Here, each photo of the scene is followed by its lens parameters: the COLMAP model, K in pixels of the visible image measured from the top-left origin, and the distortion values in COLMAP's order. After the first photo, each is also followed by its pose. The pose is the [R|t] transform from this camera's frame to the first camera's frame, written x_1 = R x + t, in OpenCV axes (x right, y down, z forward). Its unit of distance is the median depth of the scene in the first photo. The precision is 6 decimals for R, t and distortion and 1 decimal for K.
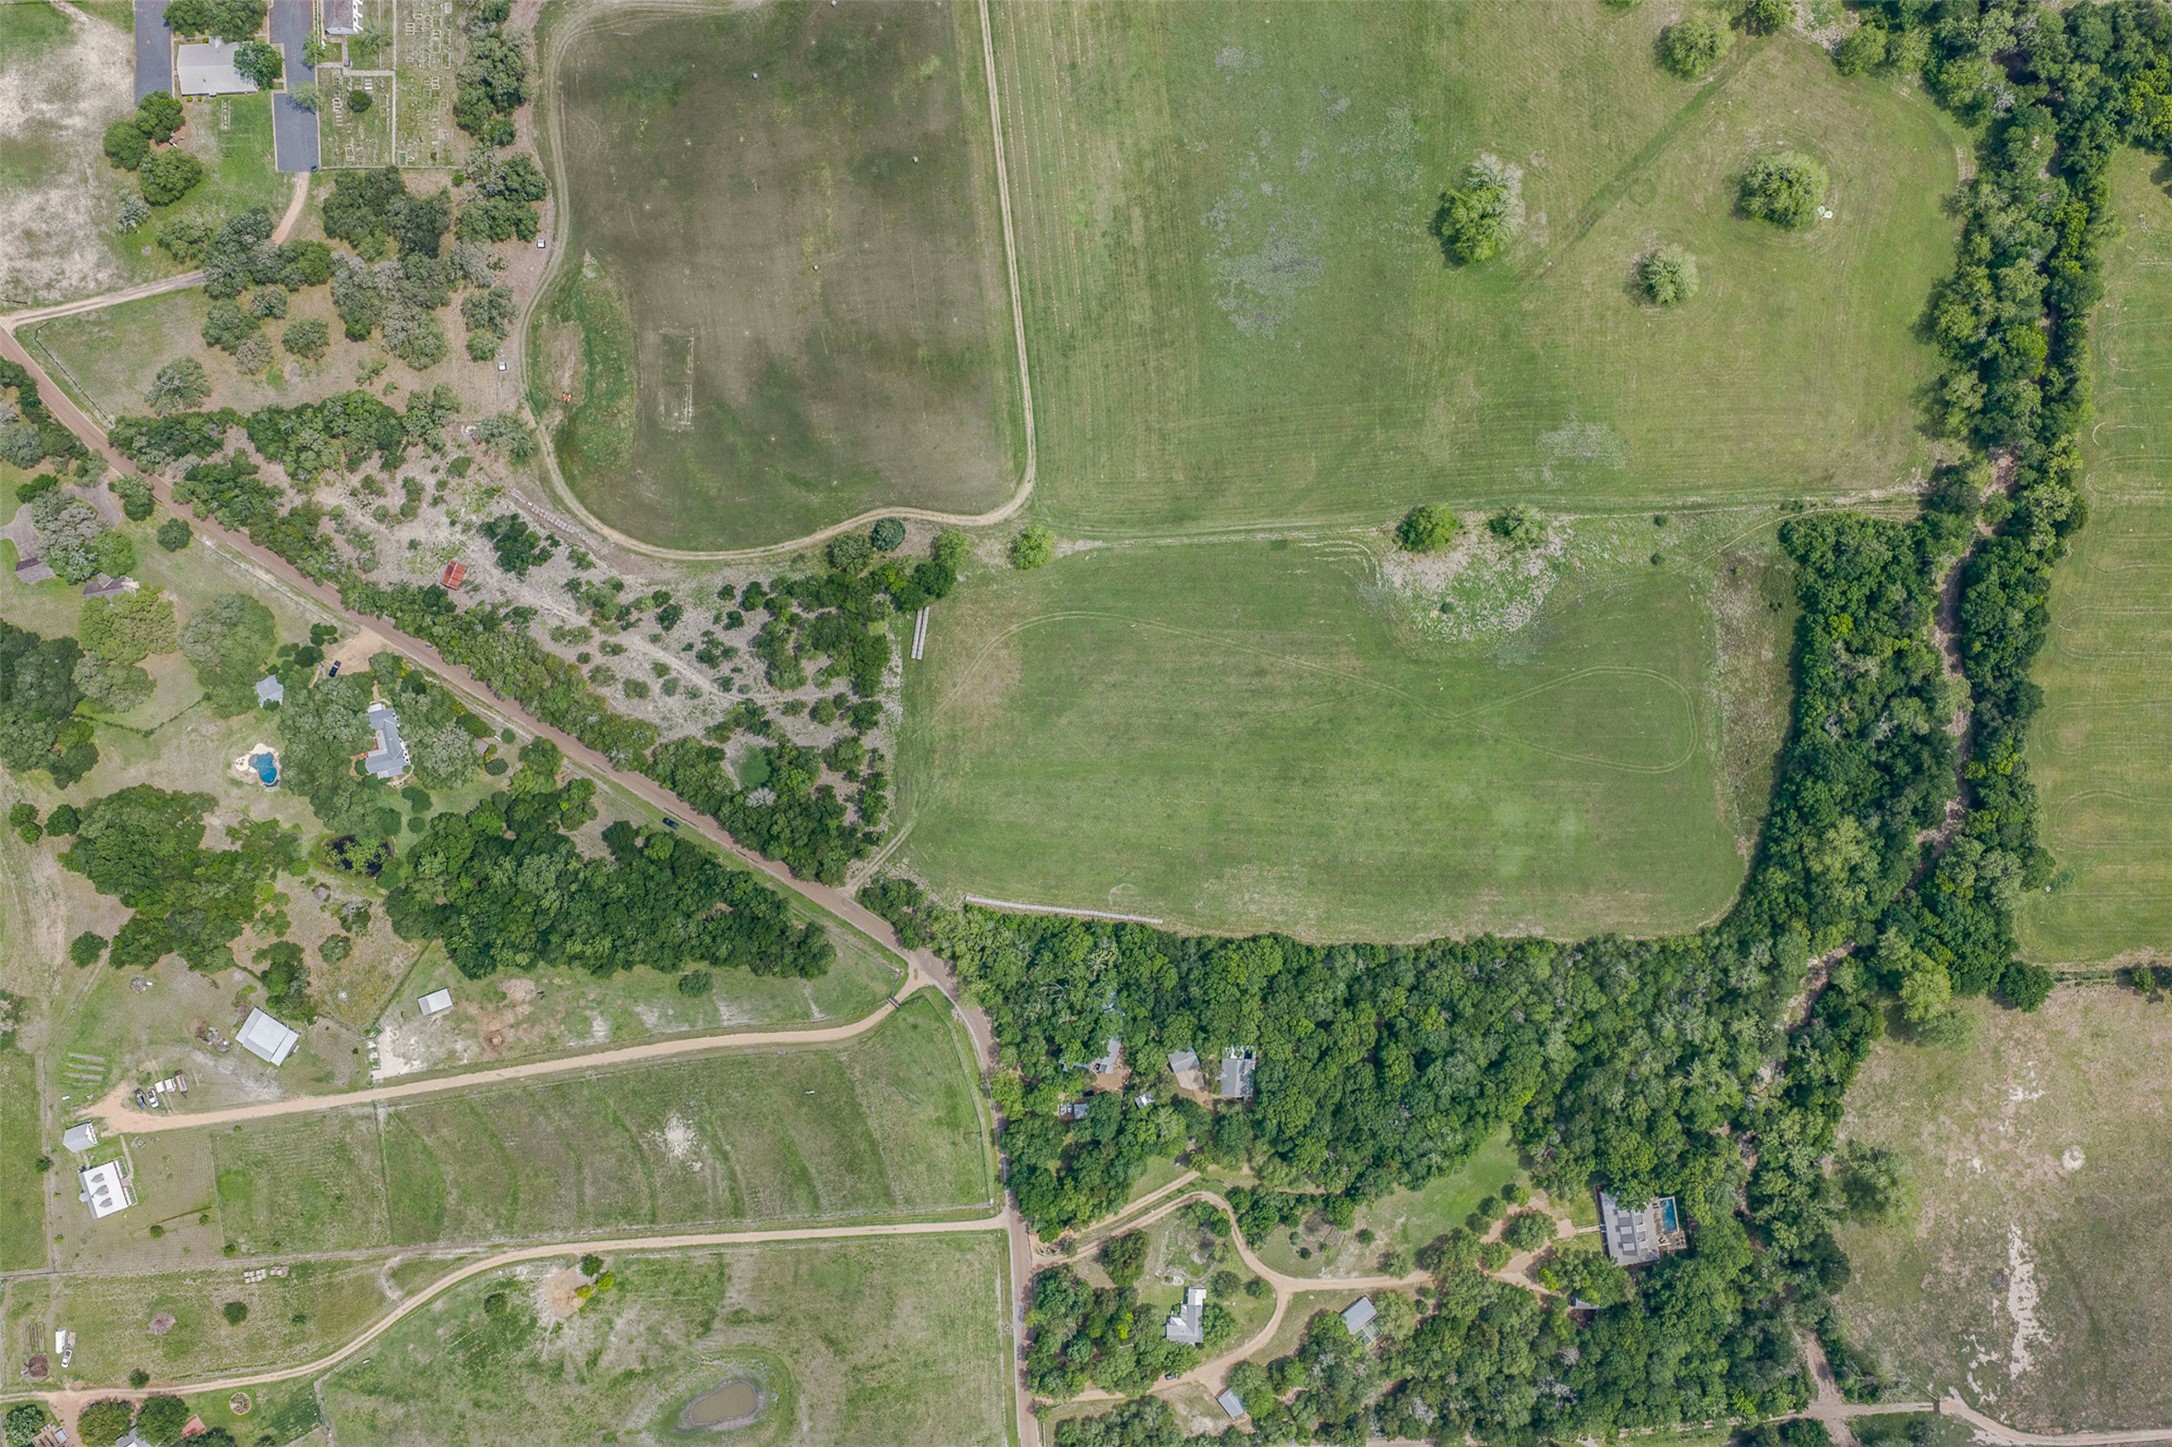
lens RADIAL K [[1763.5, 0, 1086.0], [0, 1763.5, 723.5], [0, 0, 1]] dist [0.004086, -0.001859]
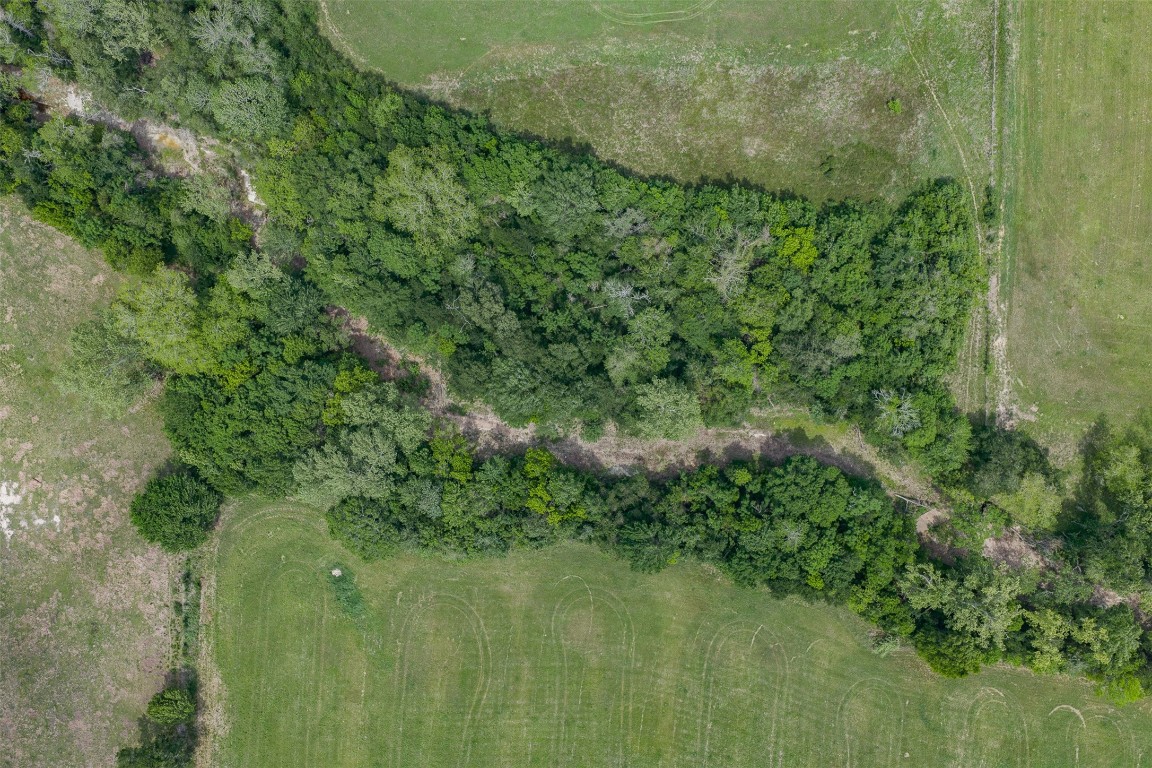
lens RADIAL K [[935.4, 0, 576.0], [0, 935.4, 384.0], [0, 0, 1]] dist [0.004086, -0.001859]
pose [[-0.078891, 0.996876, -0.003864, 0.475010], [-0.996801, -0.078834, 0.013180, 0.011088], [0.012835, 0.004892, 0.999906, 0.675221]]
